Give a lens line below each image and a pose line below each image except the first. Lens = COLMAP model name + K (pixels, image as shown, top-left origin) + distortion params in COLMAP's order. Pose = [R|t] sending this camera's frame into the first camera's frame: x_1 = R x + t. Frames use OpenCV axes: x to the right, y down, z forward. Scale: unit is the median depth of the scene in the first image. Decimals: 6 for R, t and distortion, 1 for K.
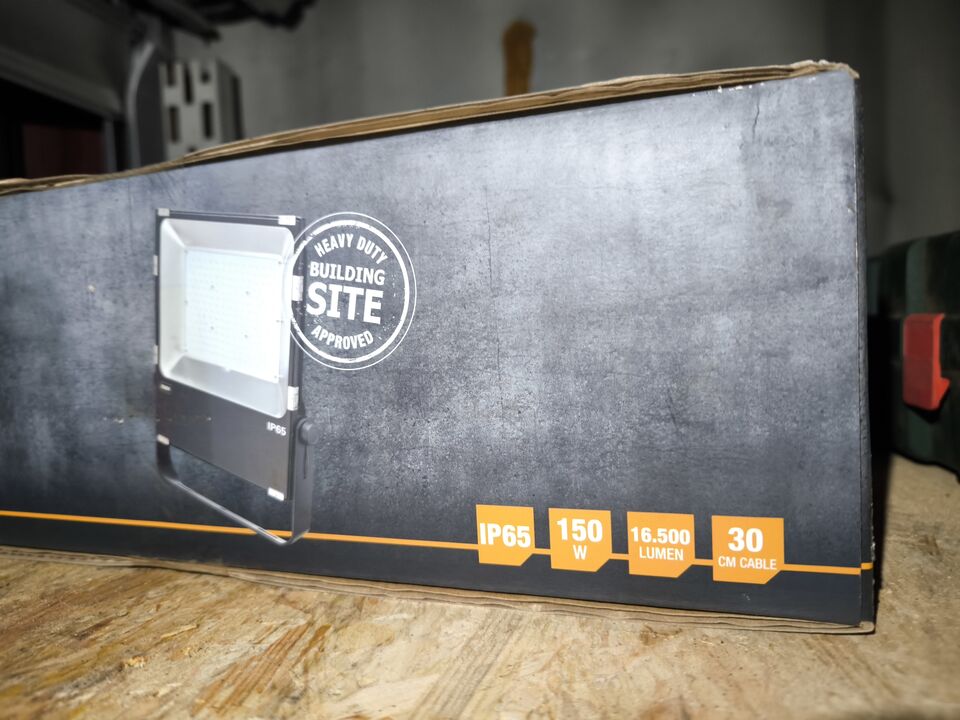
lens RADIAL K [[704.1, 0, 485.4], [0, 704.1, 364.2], [0, 0, 1]] dist [-0.031414, -0.000088]
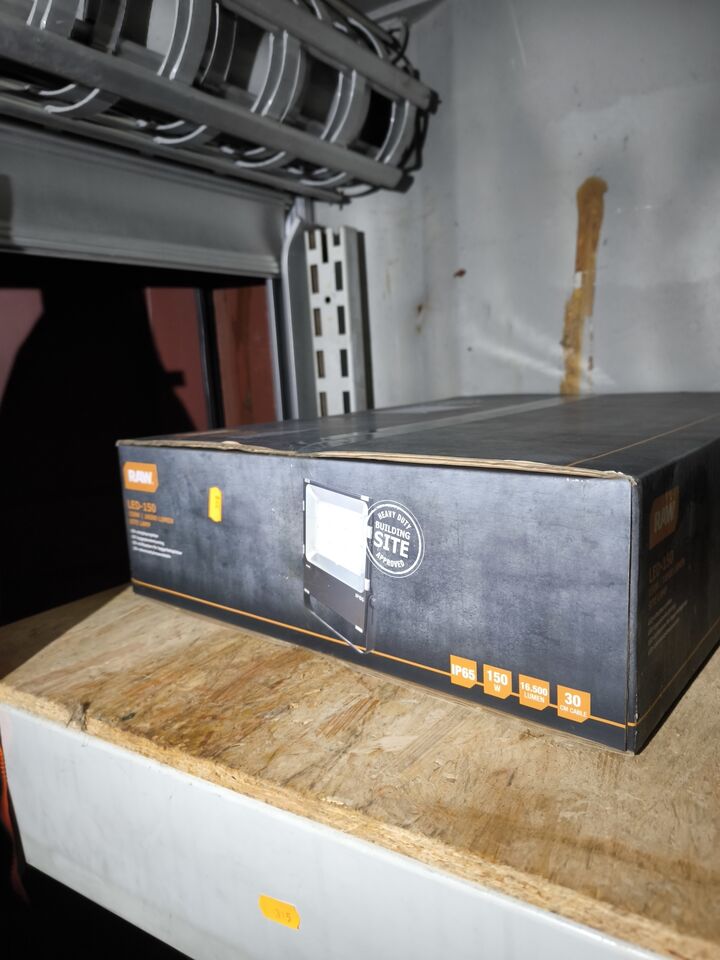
lens RADIAL K [[663.6, 0, 359.8], [0, 663.6, 478.5], [0, 0, 1]] dist [-0.008124, -0.000346]
pose [[0.937994, 0.054531, -0.342334, 0.356814], [-0.012745, 0.992307, 0.123144, -0.515998], [0.346416, -0.111145, 0.931473, -0.773693]]
